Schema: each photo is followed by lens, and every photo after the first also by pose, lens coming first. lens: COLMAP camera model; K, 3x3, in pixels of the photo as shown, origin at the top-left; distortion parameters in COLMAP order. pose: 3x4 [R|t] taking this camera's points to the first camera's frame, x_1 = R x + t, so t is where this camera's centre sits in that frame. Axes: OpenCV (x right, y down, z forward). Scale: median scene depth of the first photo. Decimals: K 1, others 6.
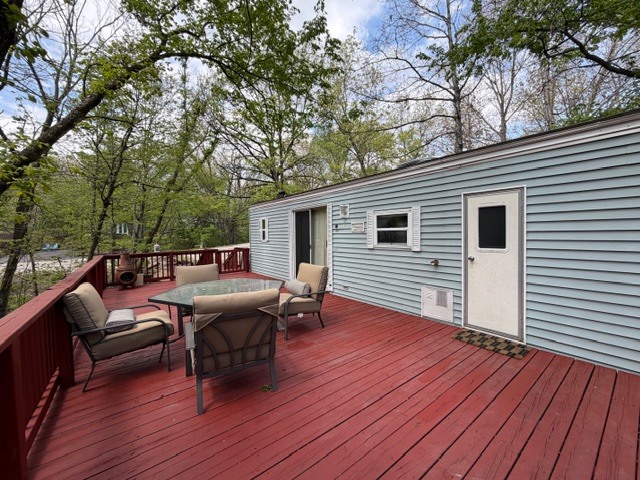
lens RADIAL K [[255.9, 0, 317.9], [0, 255.9, 238.8], [0, 0, 1]] dist [0.001190, -0.000274]
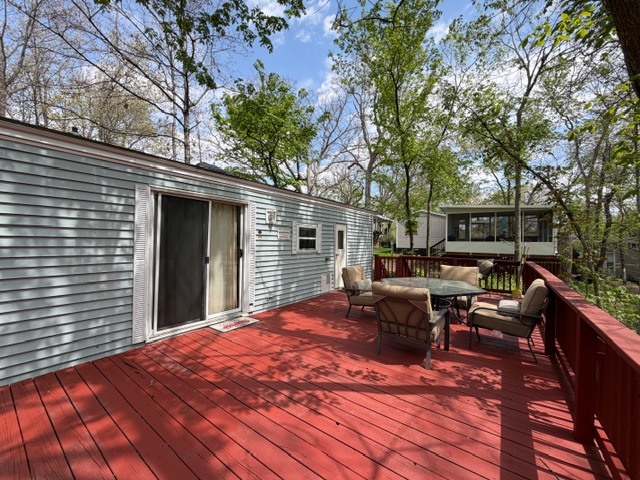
lens RADIAL K [[255.9, 0, 317.9], [0, 255.9, 238.8], [0, 0, 1]] dist [0.001190, -0.000274]
pose [[-0.272774, 0.028468, 0.961657, -0.991023], [0.021331, 0.999495, -0.023538, -0.002759], [-0.961842, 0.014092, -0.273244, 1.274997]]
